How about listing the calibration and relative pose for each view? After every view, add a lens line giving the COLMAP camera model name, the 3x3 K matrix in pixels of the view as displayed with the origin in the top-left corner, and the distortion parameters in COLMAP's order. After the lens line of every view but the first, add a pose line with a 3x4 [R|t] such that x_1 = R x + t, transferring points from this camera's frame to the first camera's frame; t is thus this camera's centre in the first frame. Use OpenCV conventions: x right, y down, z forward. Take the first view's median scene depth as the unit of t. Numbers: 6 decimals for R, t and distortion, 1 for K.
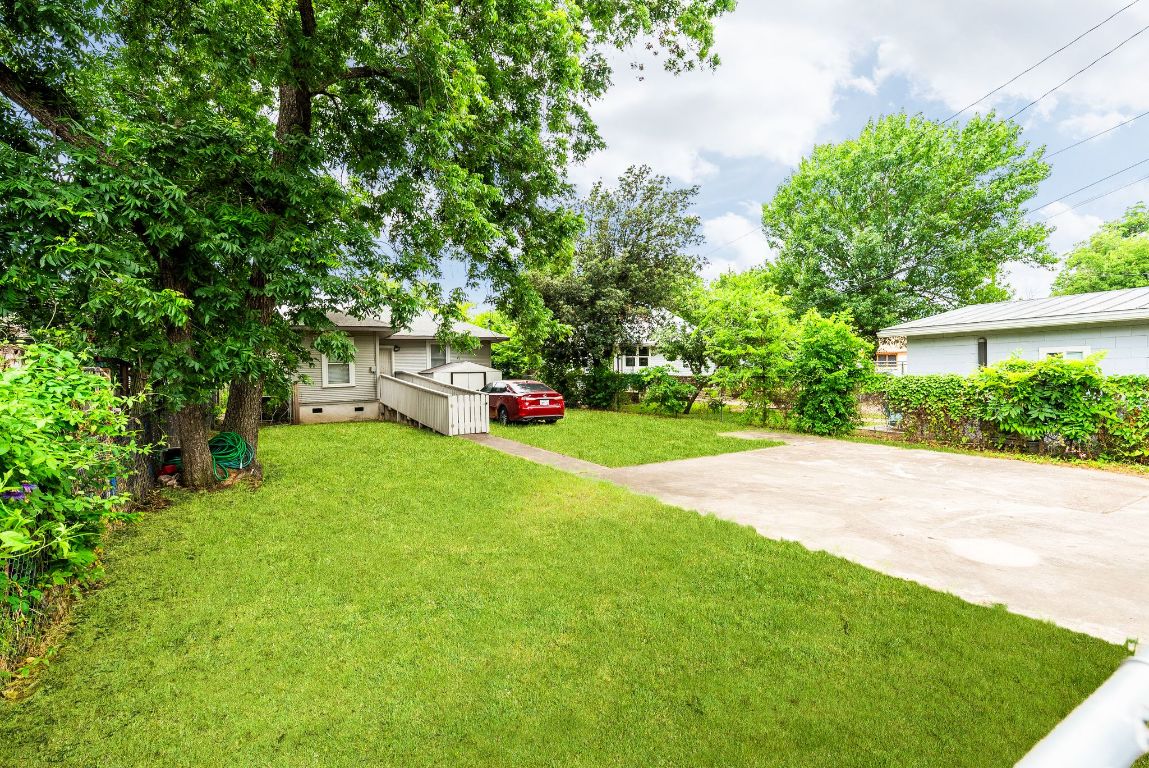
lens RADIAL K [[517.1, 0, 574.1], [0, 517.1, 371.0], [0, 0, 1]] dist [-0.001270, 0.000109]
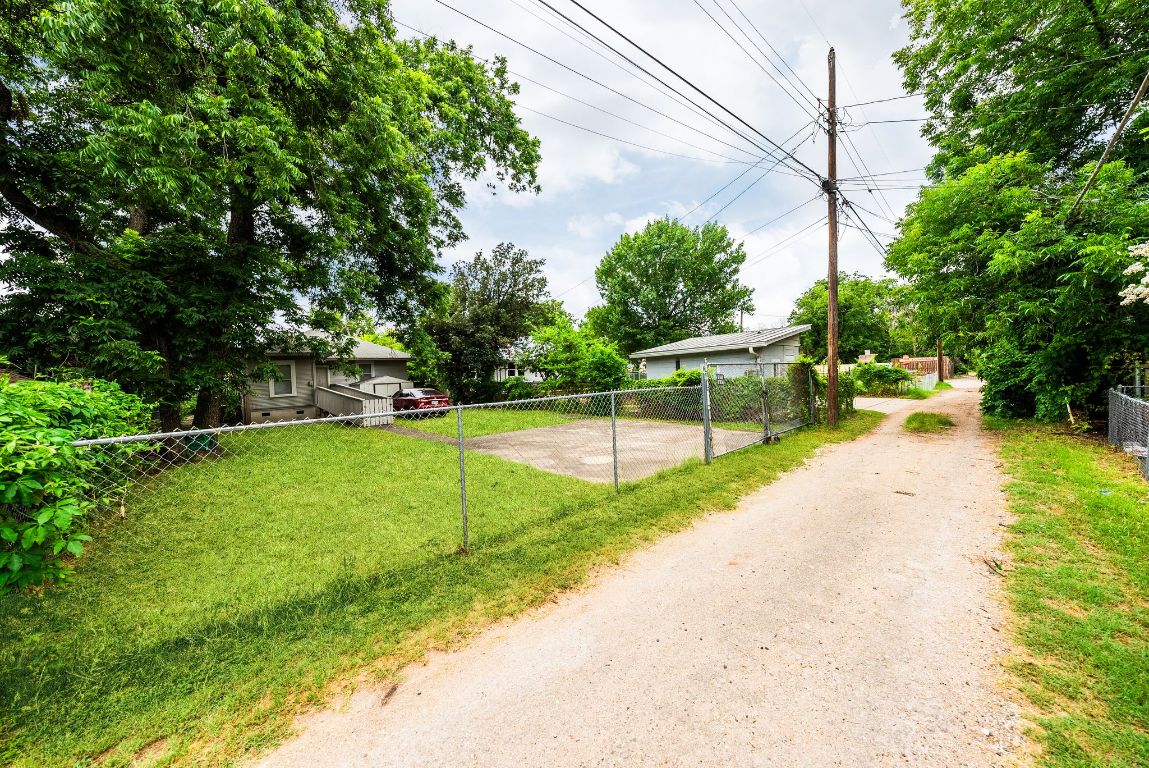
lens RADIAL K [[401.4, 0, 581.3], [0, 401.4, 377.5], [0, 0, 1]] dist [-0.001702, -0.000117]
pose [[0.980773, -0.022886, 0.193803, 0.144009], [0.022915, 0.999735, 0.002095, -0.005743], [-0.193800, 0.002386, 0.981038, -0.248695]]
